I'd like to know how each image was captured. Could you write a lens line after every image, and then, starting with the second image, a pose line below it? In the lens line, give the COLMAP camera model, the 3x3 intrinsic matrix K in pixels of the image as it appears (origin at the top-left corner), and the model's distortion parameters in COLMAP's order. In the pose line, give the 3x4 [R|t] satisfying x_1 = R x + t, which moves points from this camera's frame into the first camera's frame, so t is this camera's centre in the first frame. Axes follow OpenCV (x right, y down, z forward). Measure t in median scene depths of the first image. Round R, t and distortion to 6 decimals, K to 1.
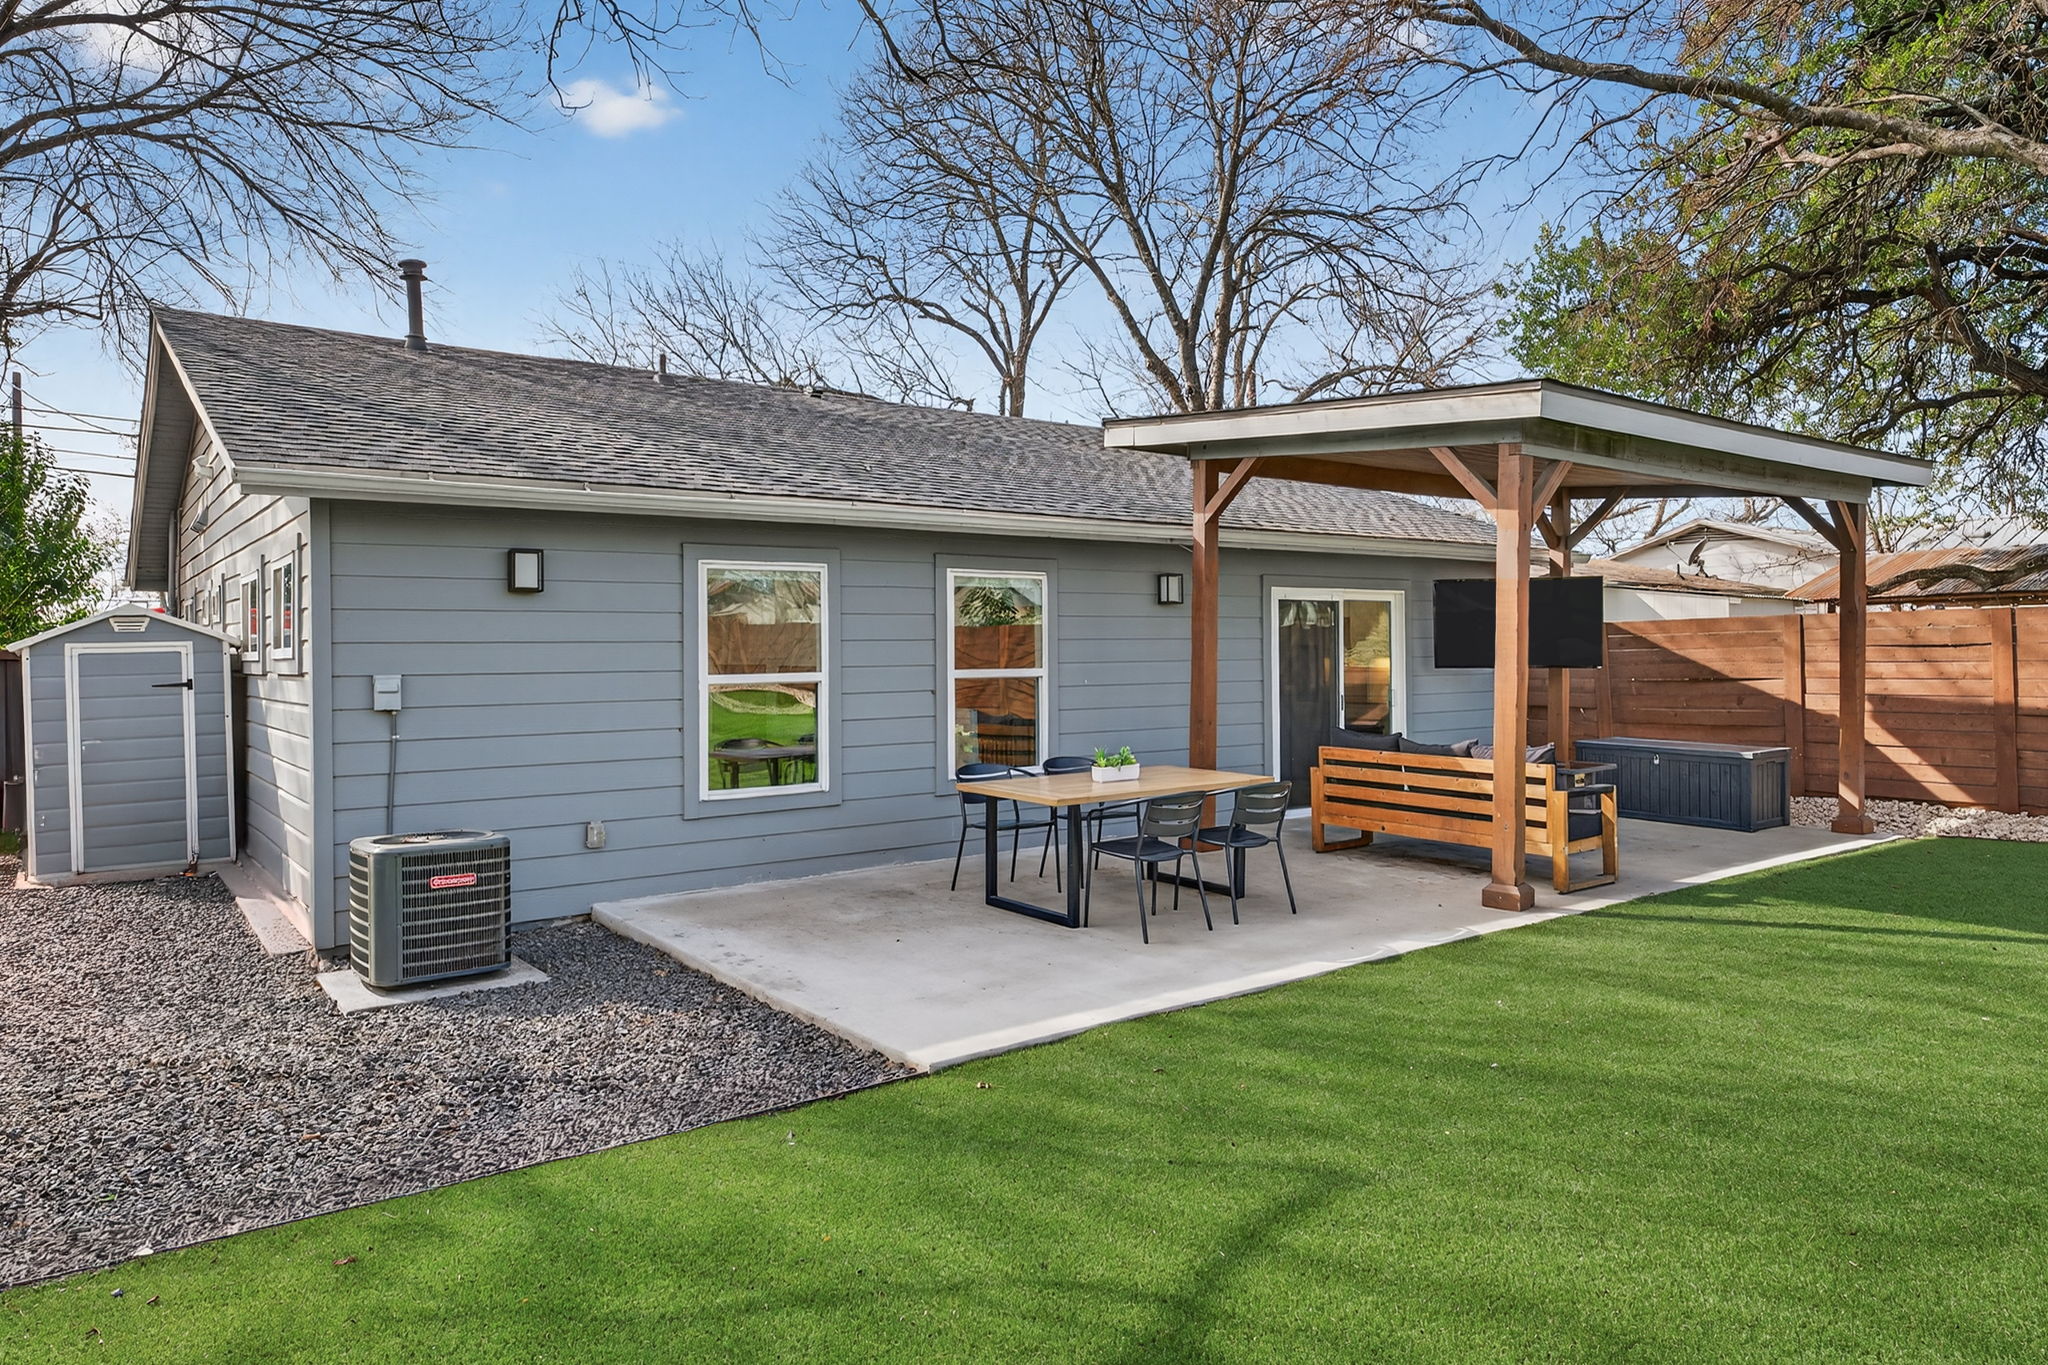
lens RADIAL K [[1186.8, 0, 986.9], [0, 1186.8, 679.7], [0, 0, 1]] dist [0.001562, -0.000458]
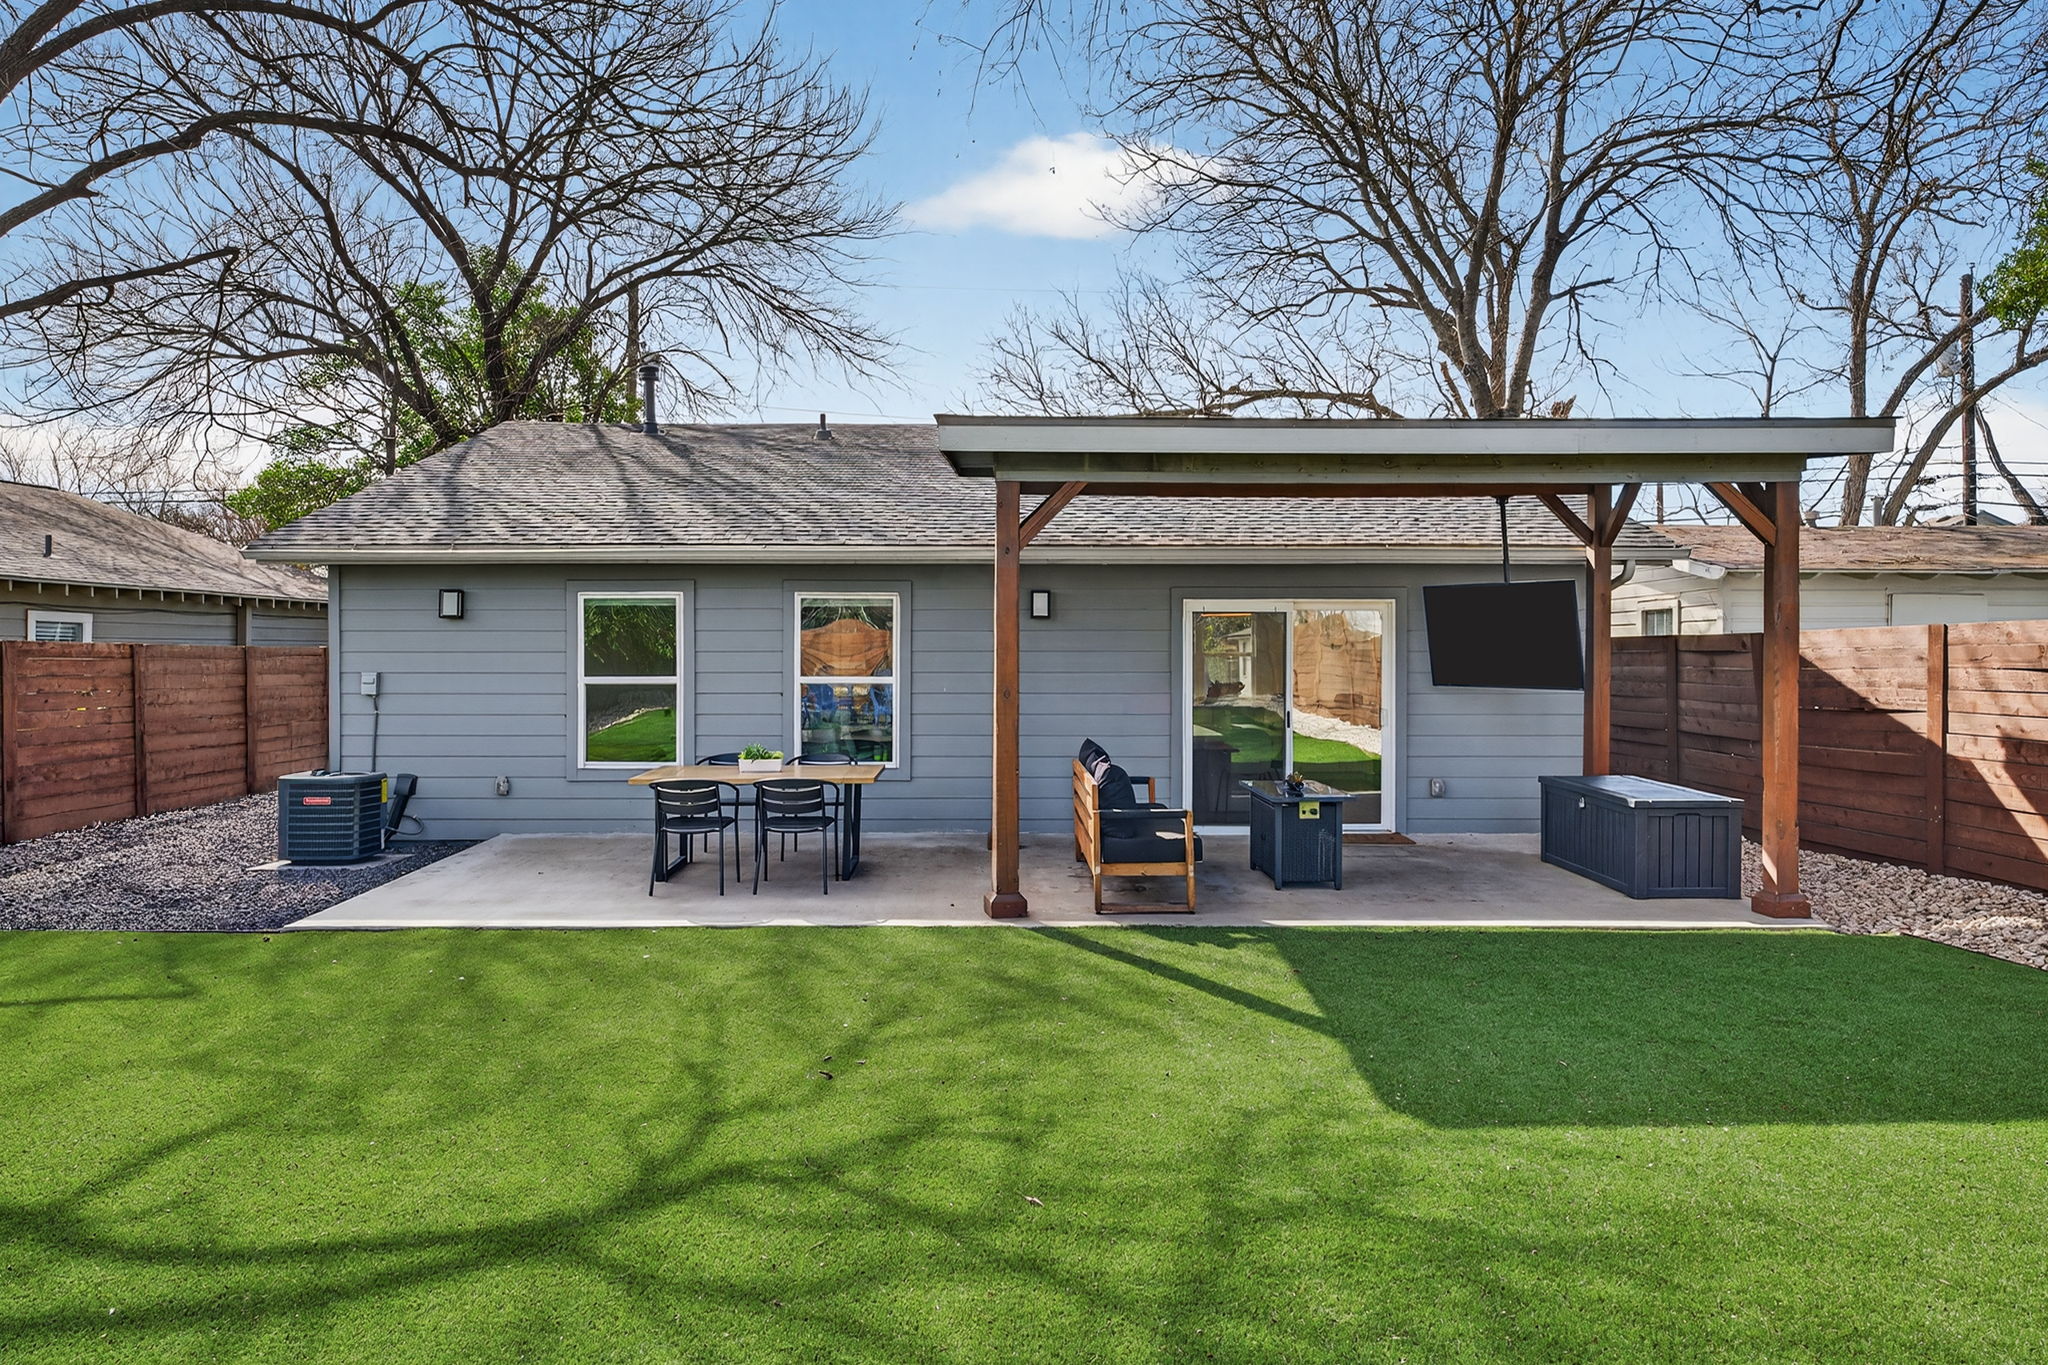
lens RADIAL K [[1186.8, 0, 986.9], [0, 1186.8, 679.7], [0, 0, 1]] dist [0.001562, -0.000458]
pose [[0.837573, 0.024538, -0.545774, 0.801689], [-0.021619, 0.999697, 0.011769, -0.023415], [0.545898, 0.001941, 0.837850, 0.092808]]
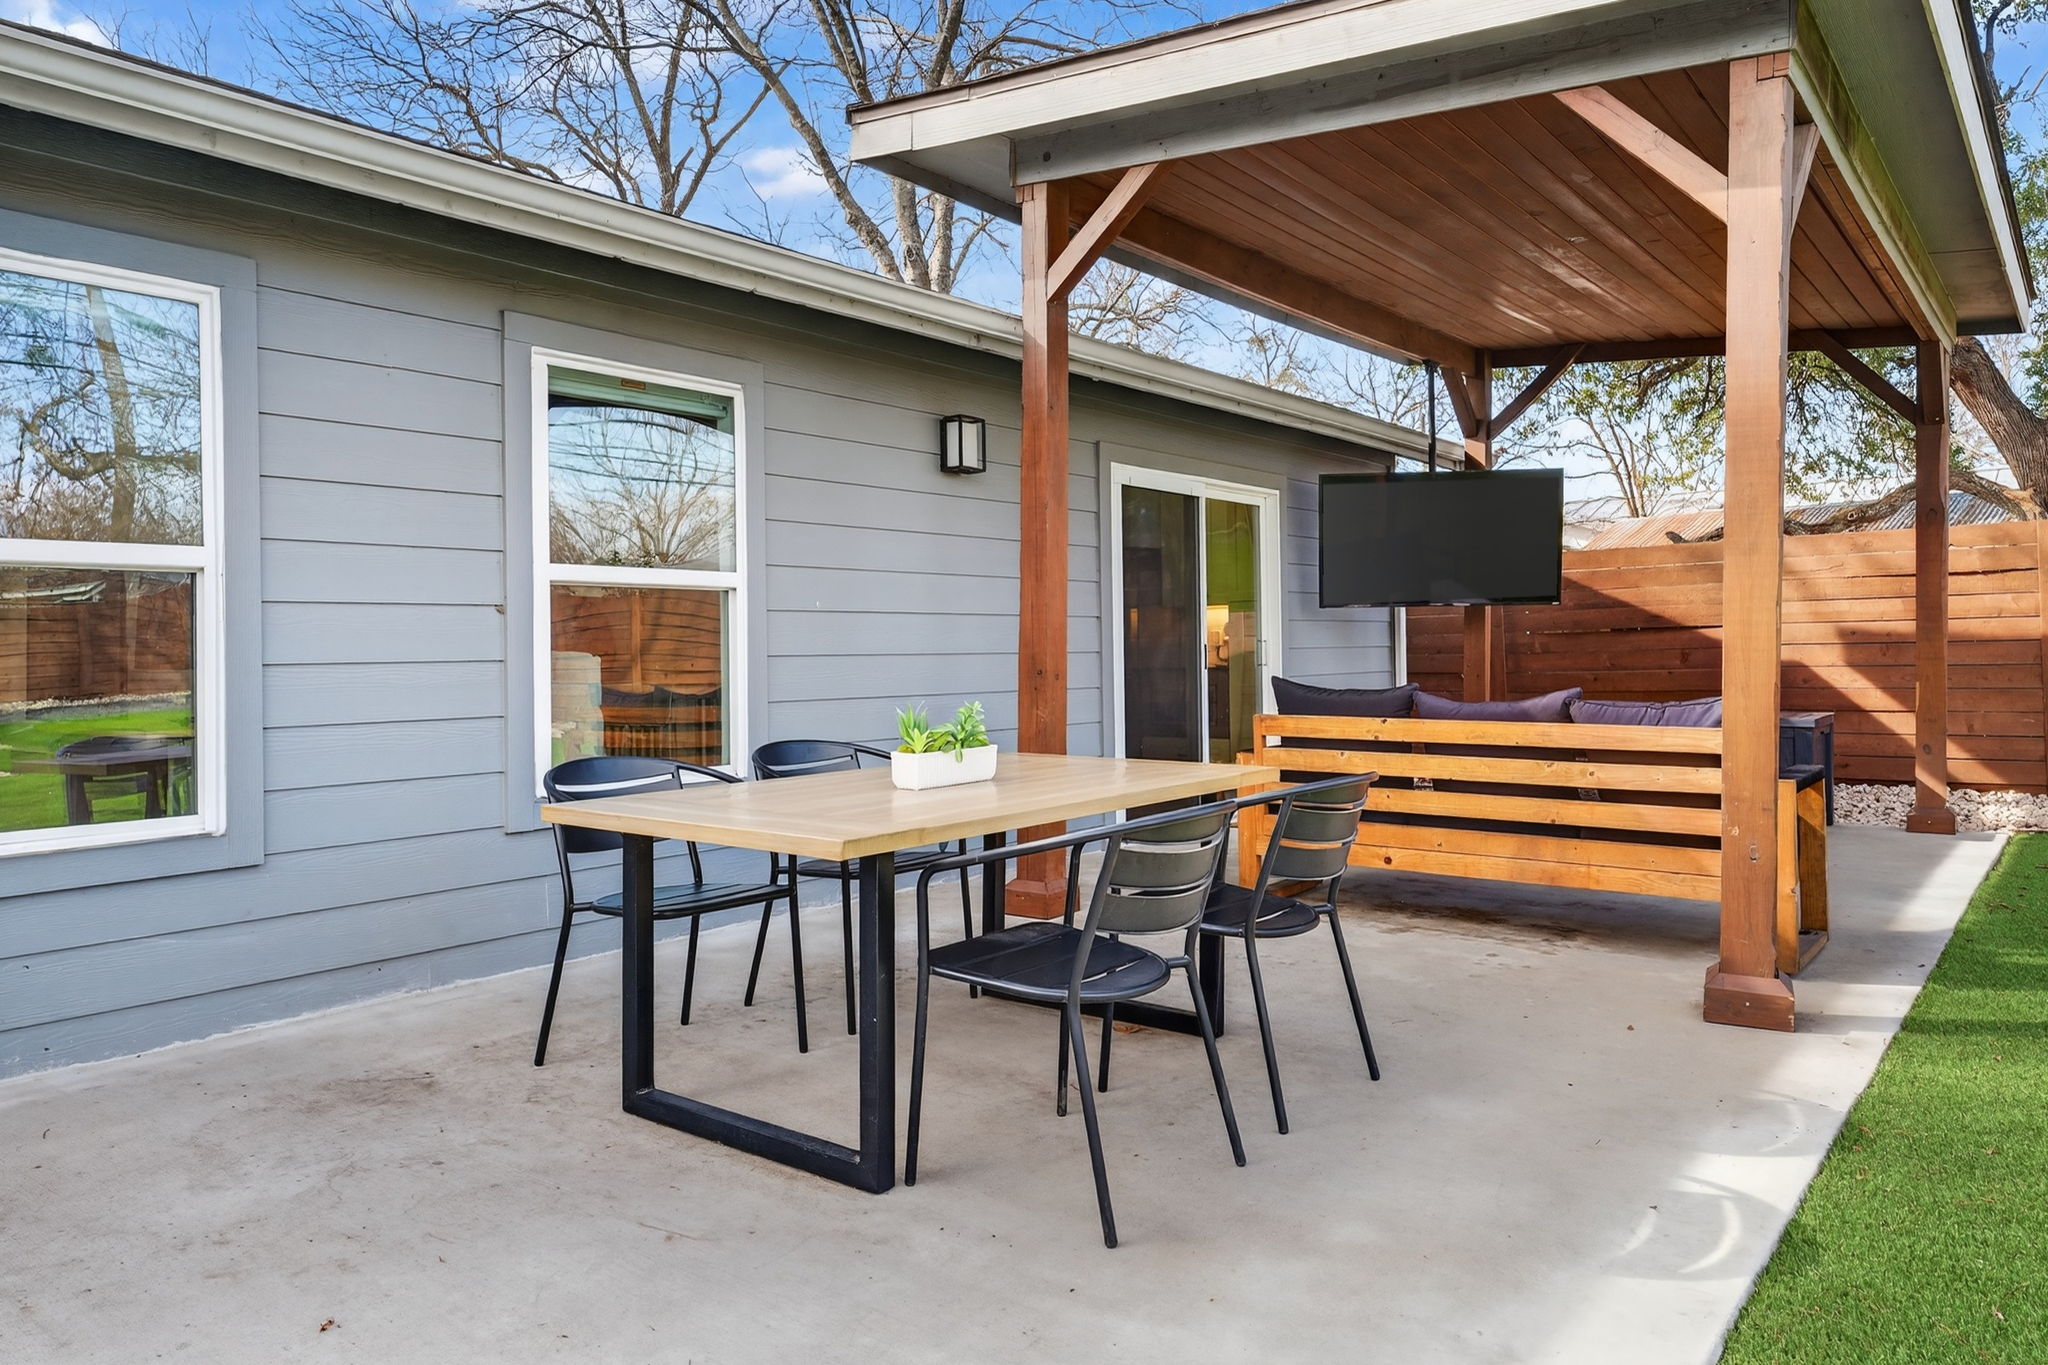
lens RADIAL K [[1186.8, 0, 986.9], [0, 1186.8, 679.7], [0, 0, 1]] dist [0.001562, -0.000458]
pose [[0.954130, -0.003282, 0.299373, -0.002896], [0.007250, 0.999900, -0.012145, 0.044218], [-0.299304, 0.013758, 0.954059, 0.497335]]
